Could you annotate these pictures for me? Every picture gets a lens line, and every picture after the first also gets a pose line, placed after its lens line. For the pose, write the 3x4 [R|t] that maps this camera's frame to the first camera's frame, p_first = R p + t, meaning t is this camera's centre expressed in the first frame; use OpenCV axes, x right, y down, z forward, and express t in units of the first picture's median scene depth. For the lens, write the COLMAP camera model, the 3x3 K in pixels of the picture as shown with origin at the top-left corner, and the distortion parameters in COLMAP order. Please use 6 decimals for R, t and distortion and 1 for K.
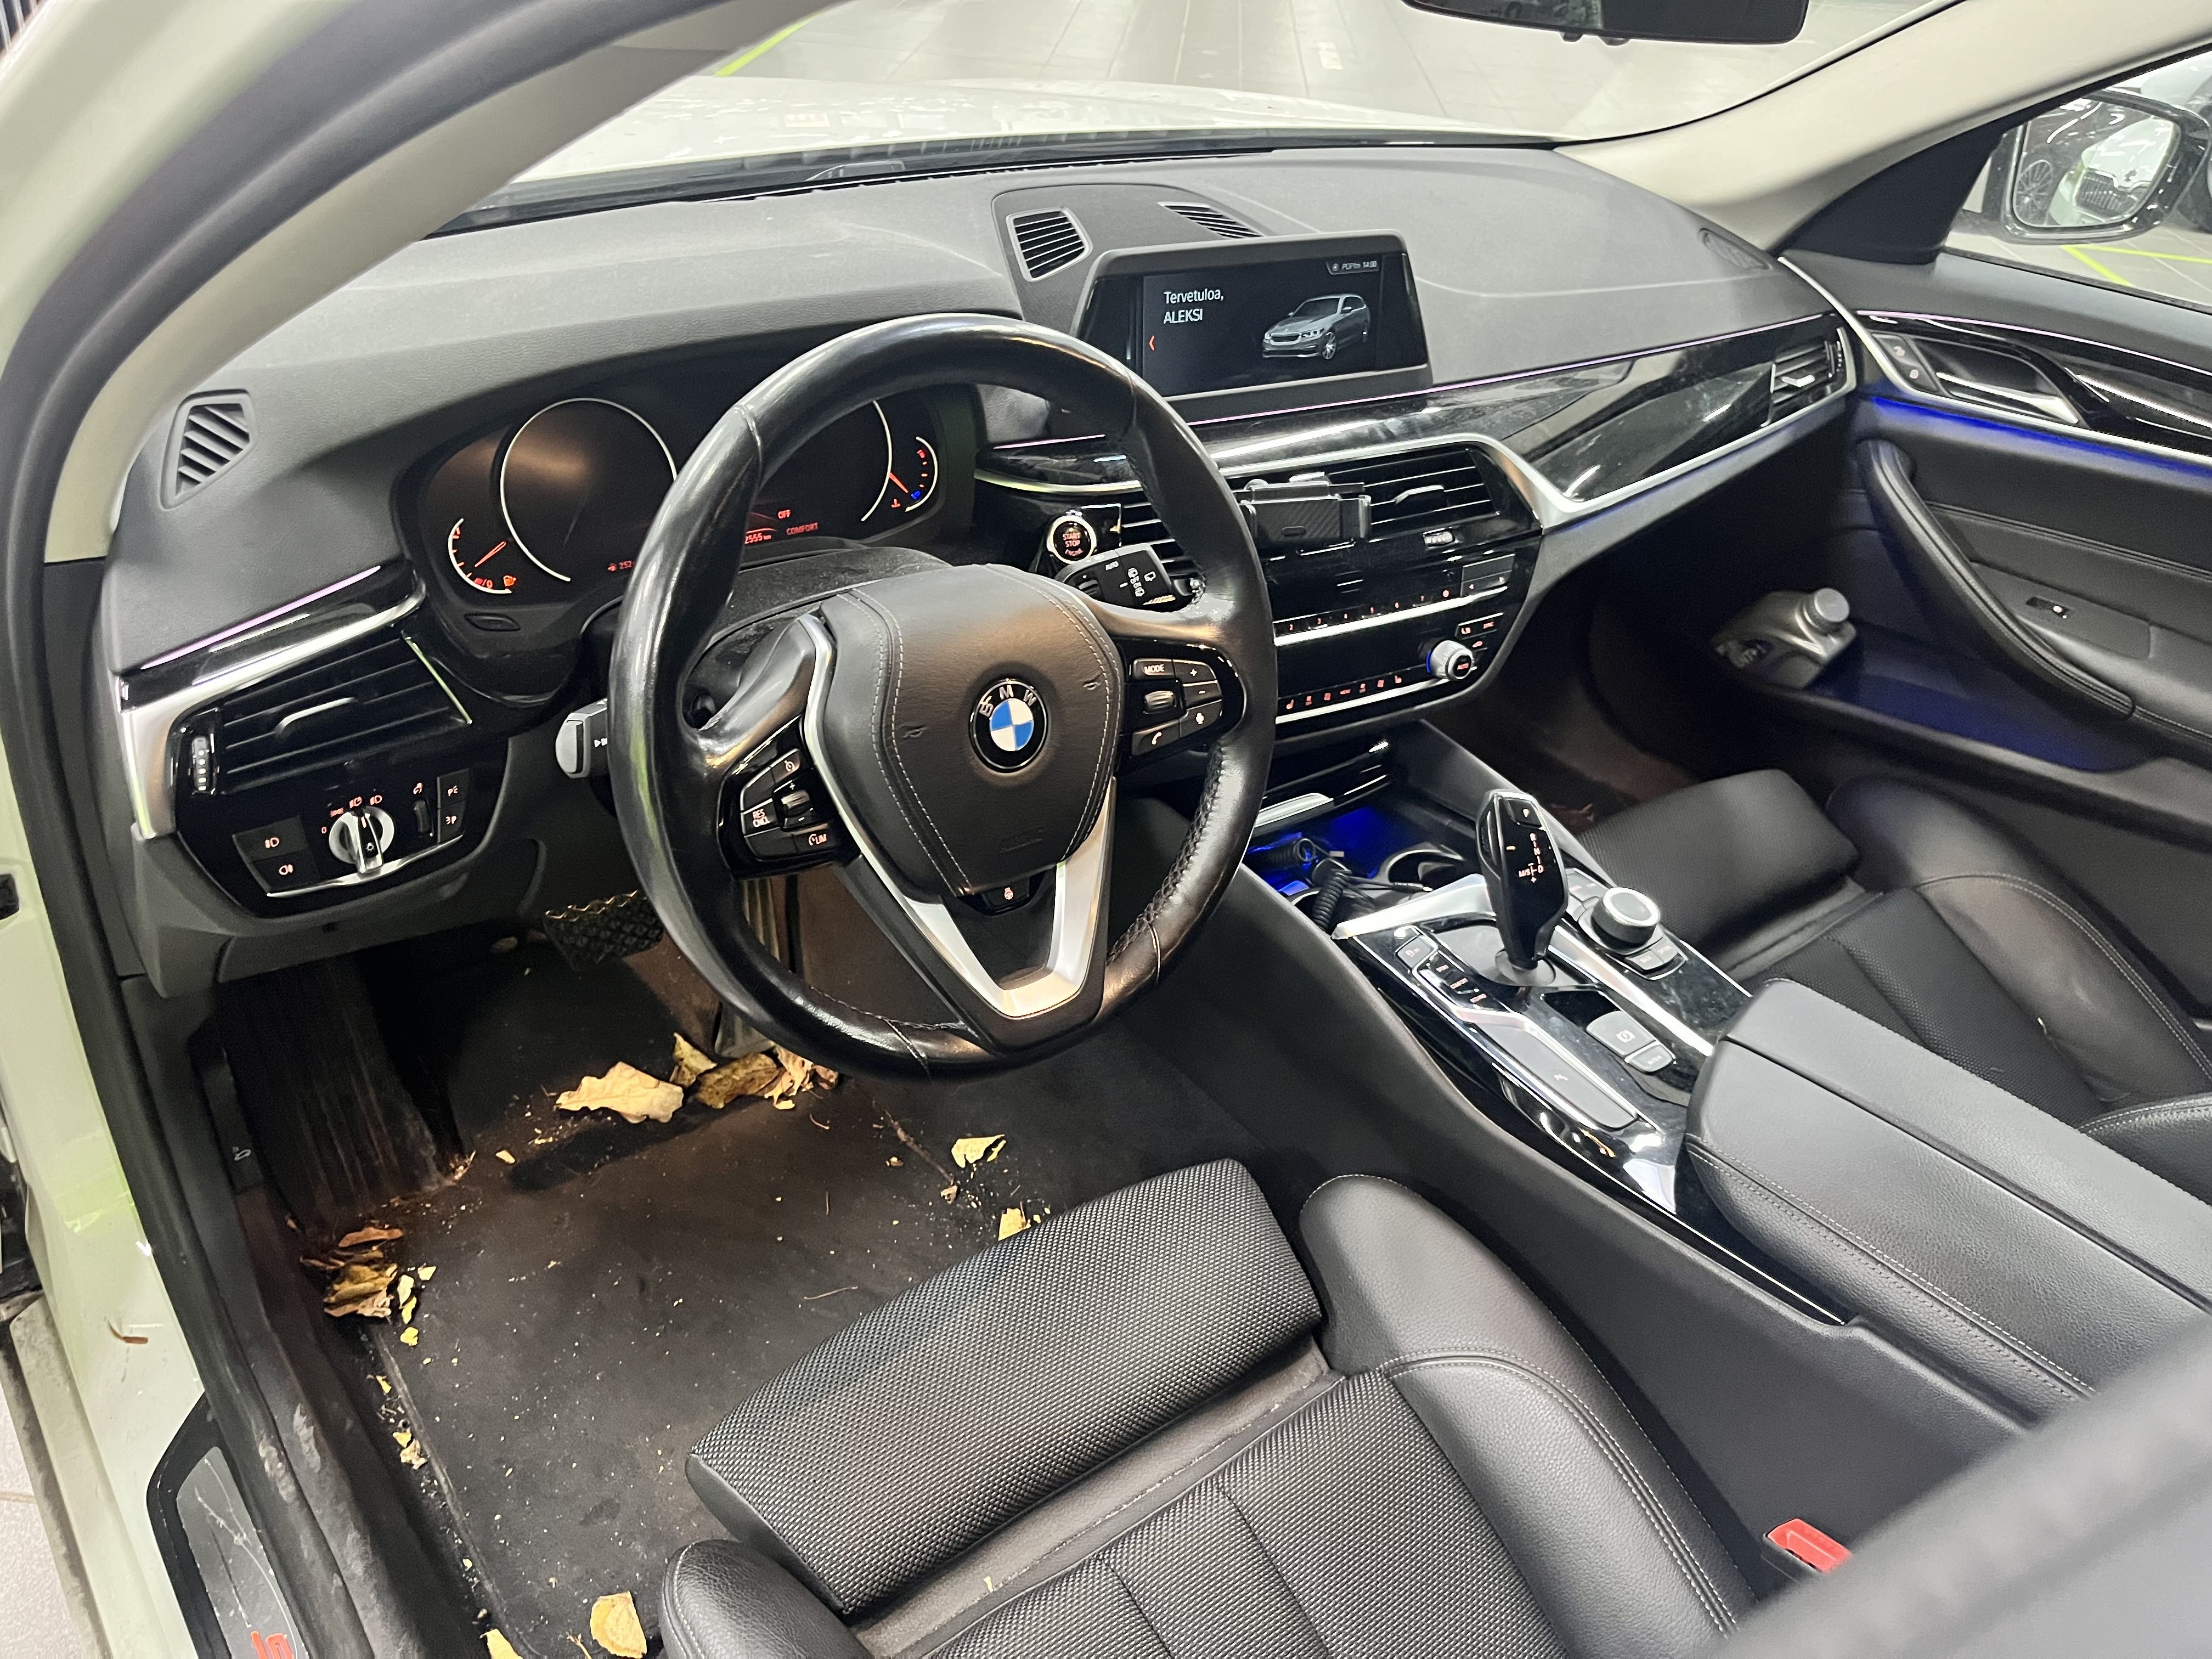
lens RADIAL K [[1764.0, 0, 1106.0], [0, 1764.0, 829.5], [0, 0, 1]] dist [0.053843, -0.088850]
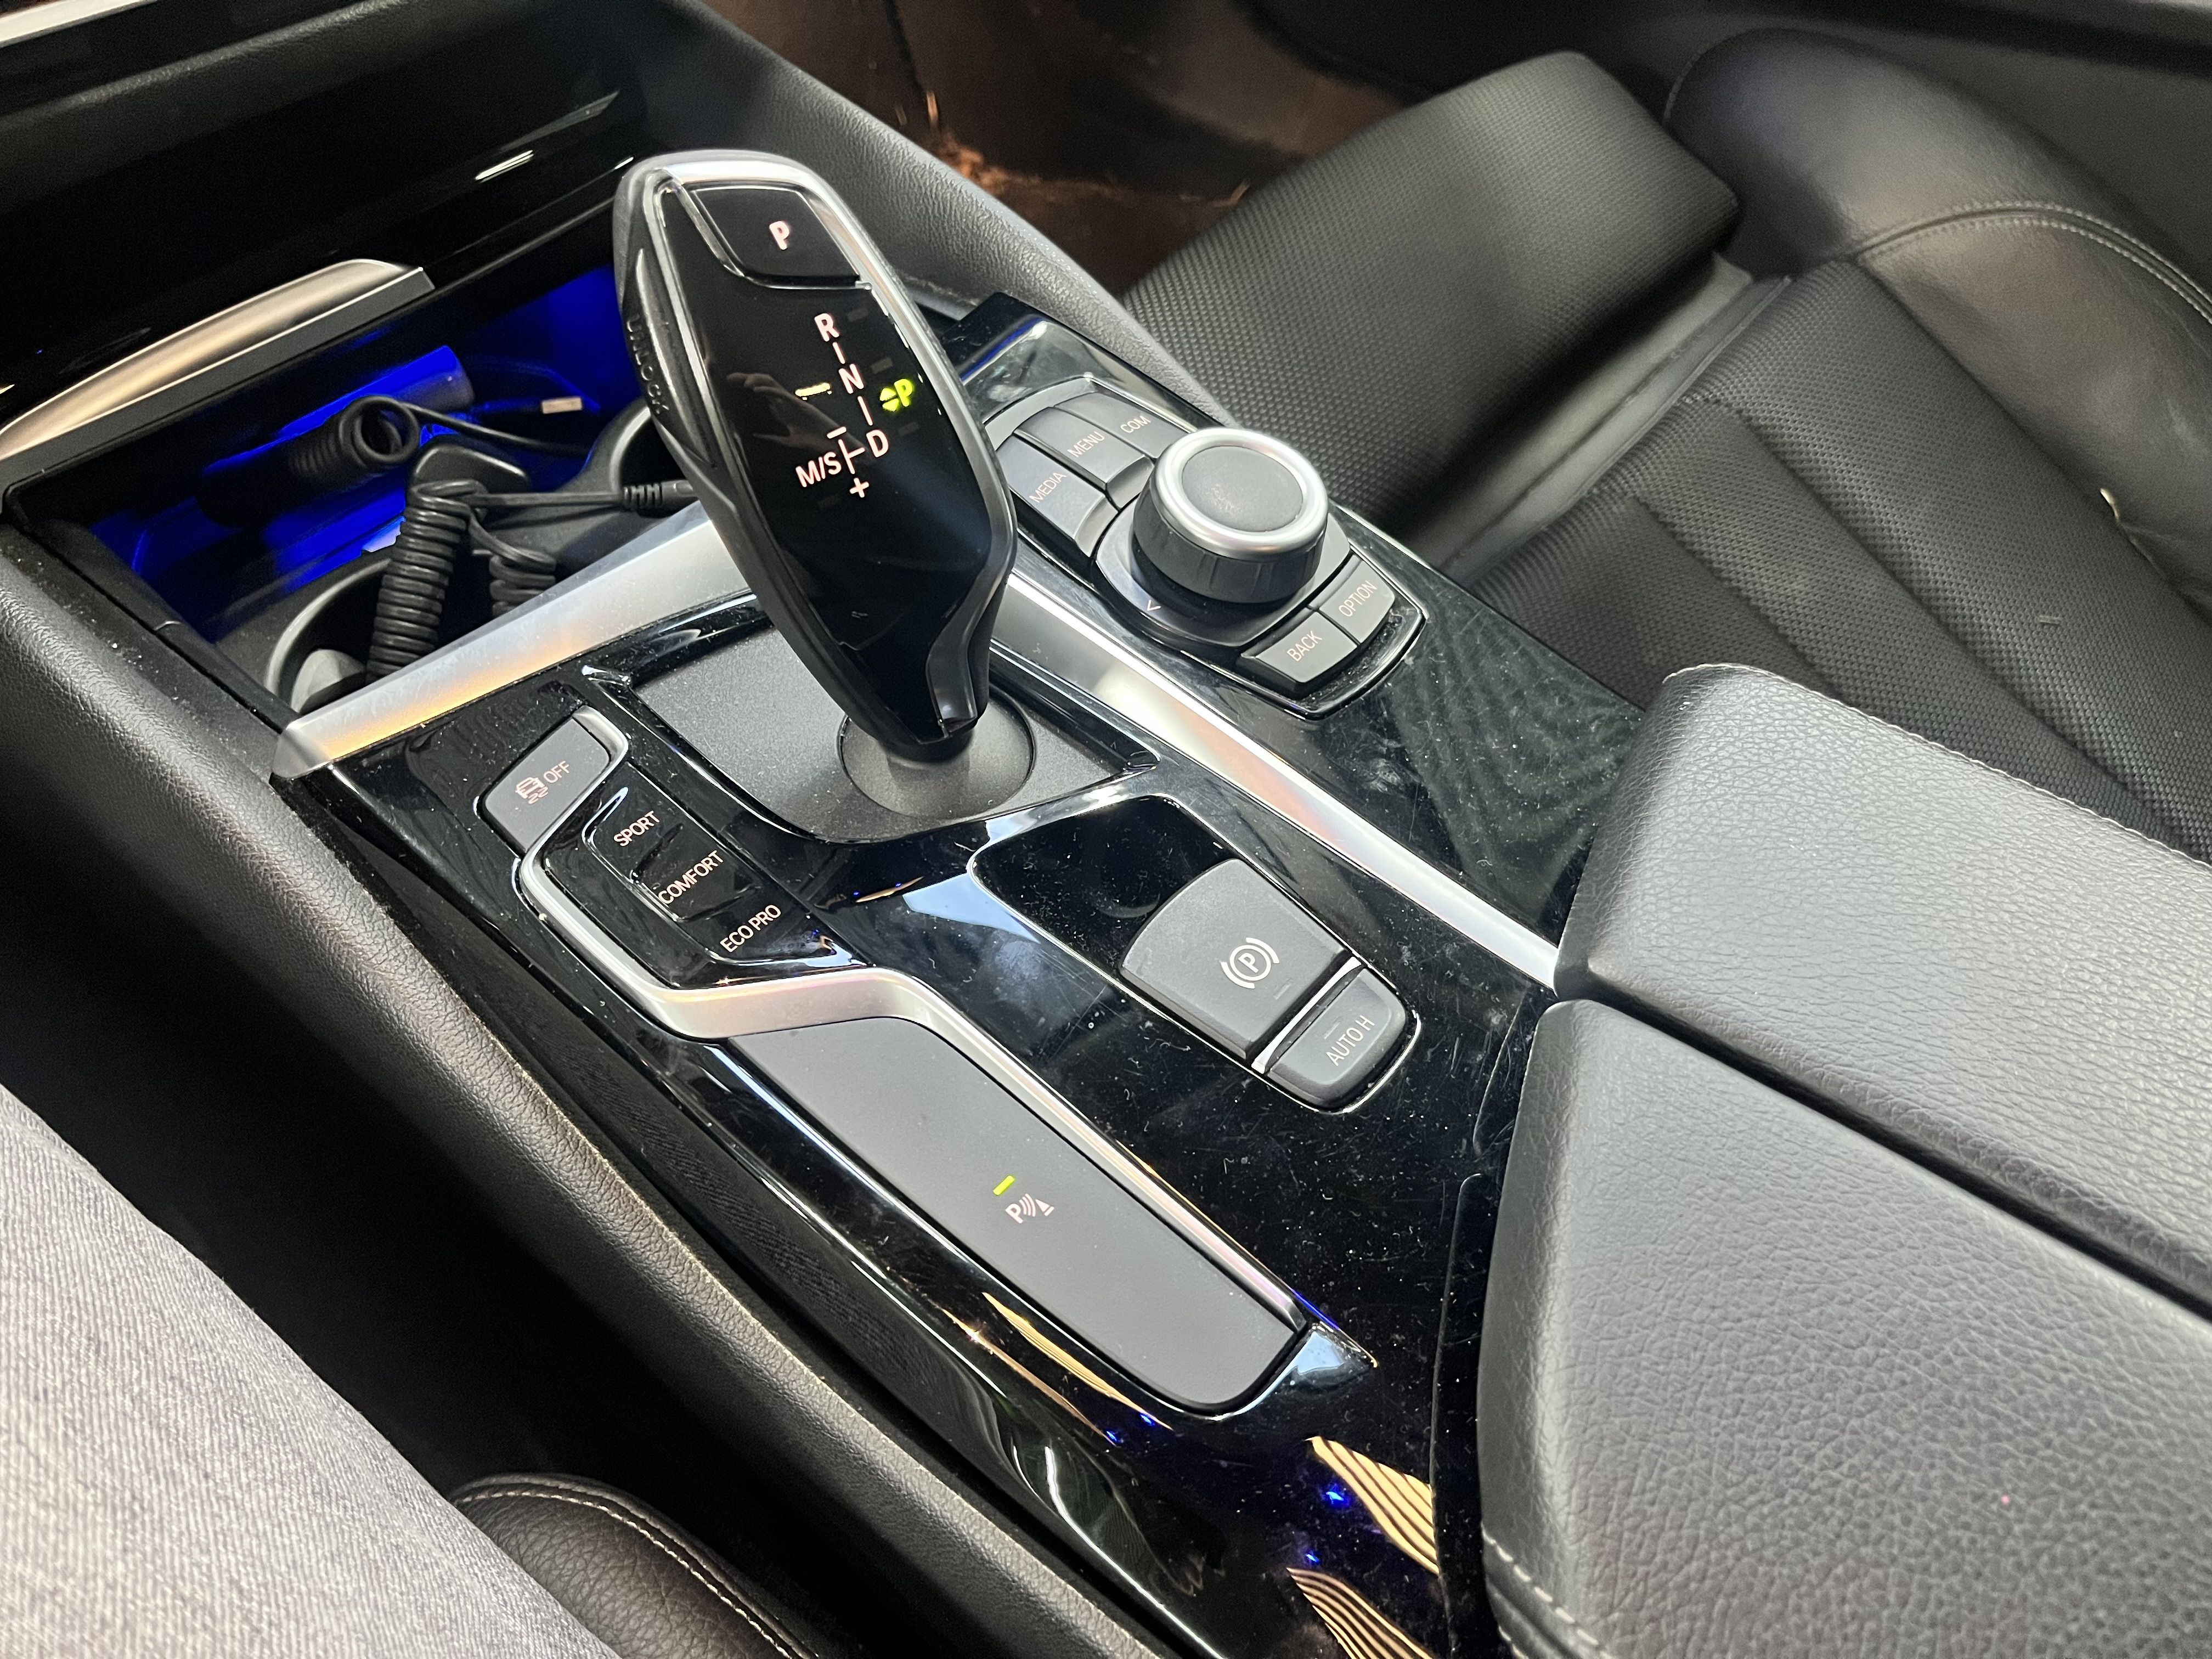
lens RADIAL K [[1764.0, 0, 1106.0], [0, 1764.0, 829.5], [0, 0, 1]] dist [0.053843, -0.088850]
pose [[0.977473, -0.187855, 0.096215, 0.227434], [0.150863, 0.940668, 0.303946, 0.000766], [-0.147604, -0.282584, 0.947818, 0.676195]]
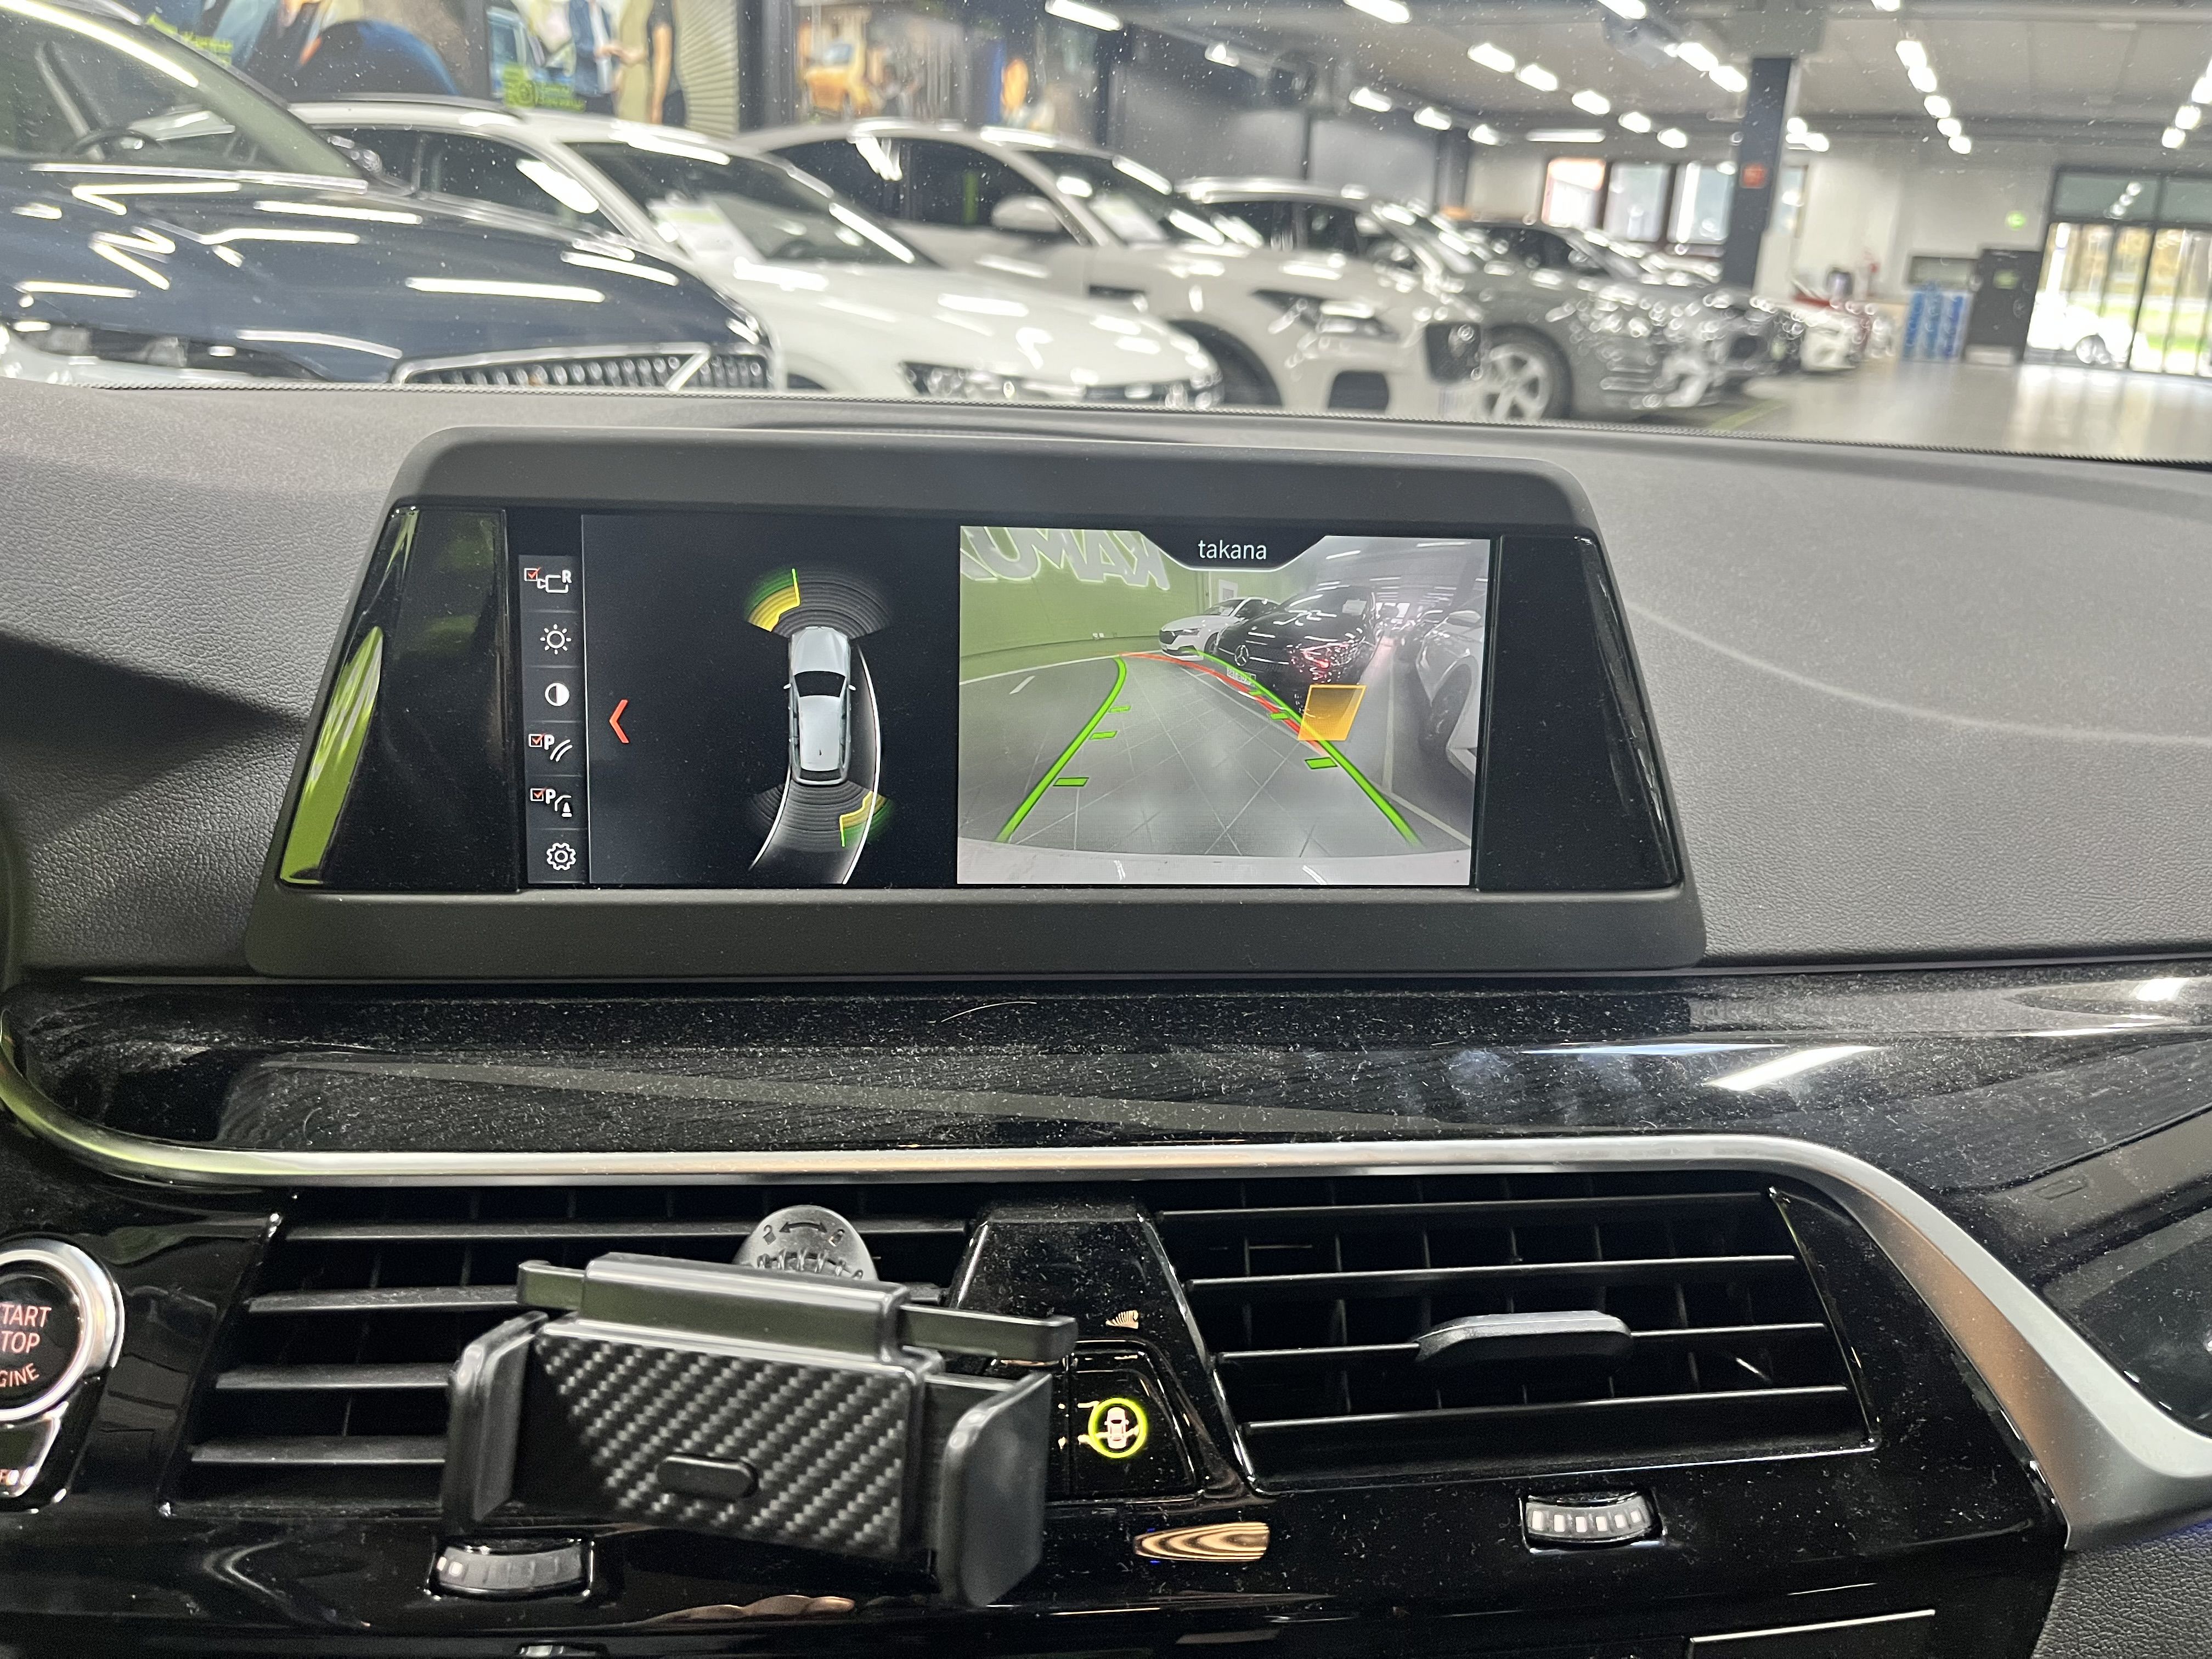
lens RADIAL K [[1764.0, 0, 1106.0], [0, 1764.0, 829.5], [0, 0, 1]] dist [0.053843, -0.088850]
pose [[0.915020, 0.095833, -0.391861, 0.229328], [-0.197942, 0.953058, -0.229128, -0.198632], [0.351508, 0.287223, 0.891036, 0.749044]]
